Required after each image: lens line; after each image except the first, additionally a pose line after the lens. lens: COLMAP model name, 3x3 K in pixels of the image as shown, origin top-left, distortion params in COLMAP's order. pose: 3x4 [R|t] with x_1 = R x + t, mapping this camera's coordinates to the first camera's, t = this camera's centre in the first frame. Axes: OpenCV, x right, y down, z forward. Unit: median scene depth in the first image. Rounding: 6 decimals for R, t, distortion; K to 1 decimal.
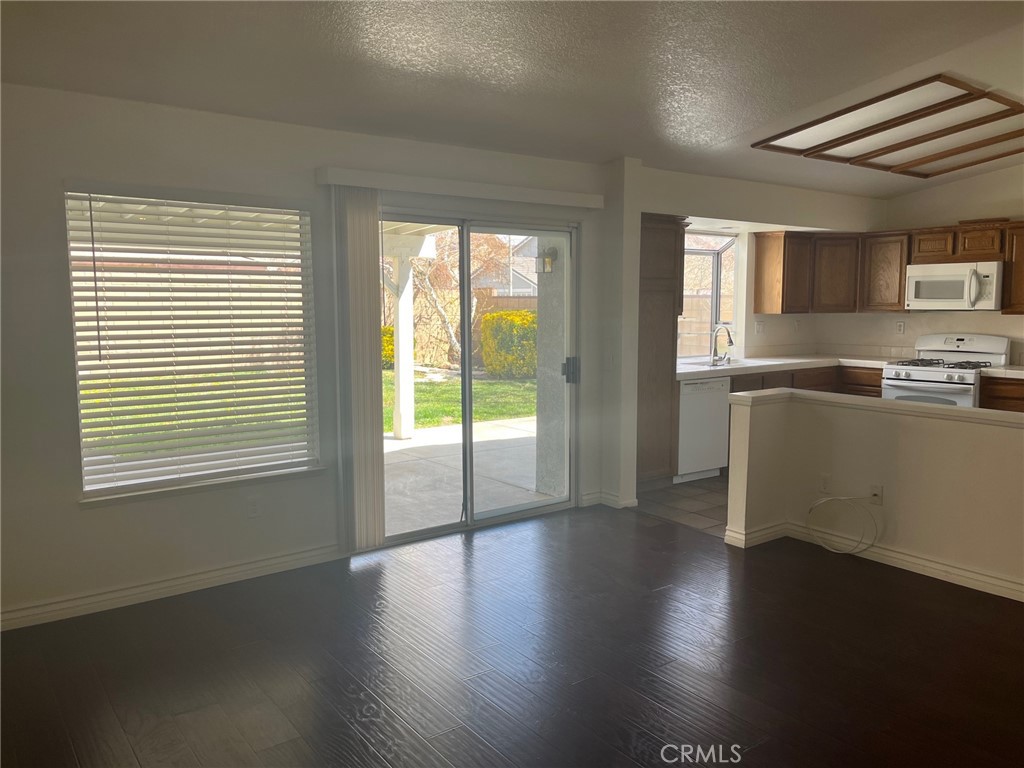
lens RADIAL K [[775.4, 0, 514.9], [0, 775.4, 382.9], [0, 0, 1]] dist [-0.000322, -0.000912]
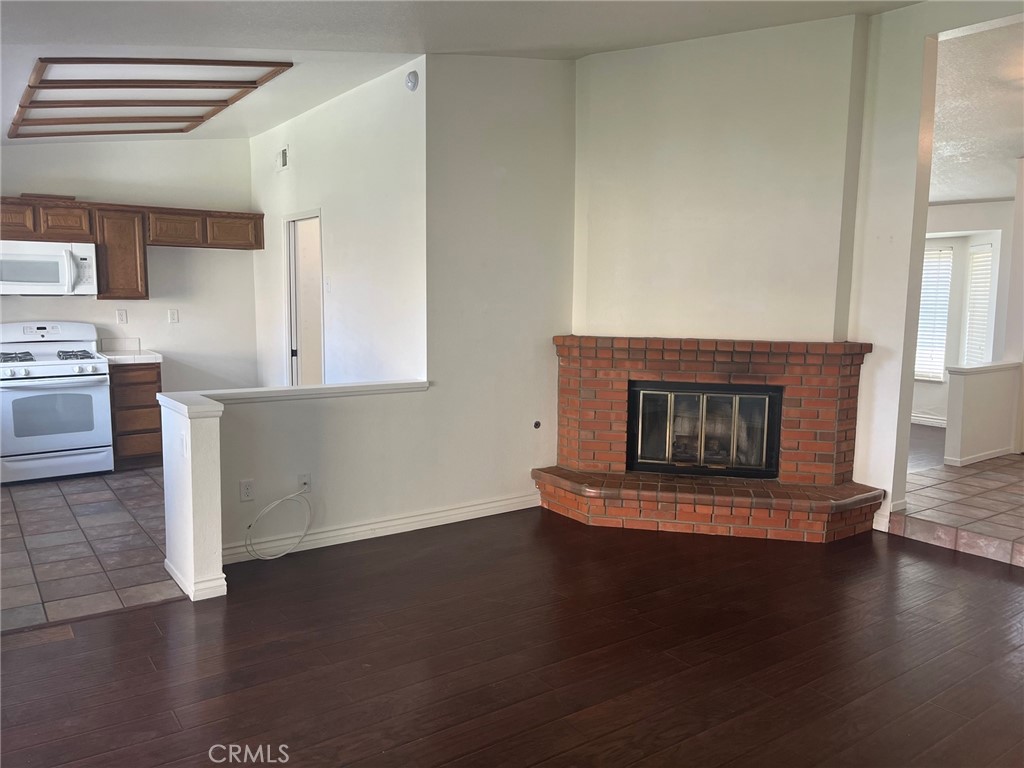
lens RADIAL K [[775.4, 0, 514.4], [0, 775.4, 386.0], [0, 0, 1]] dist [-0.000322, -0.000912]
pose [[0.010050, -0.116080, 0.993189, -0.332698], [0.092764, 0.989064, 0.114659, -0.044461], [-0.995637, 0.090980, 0.020708, 0.474035]]
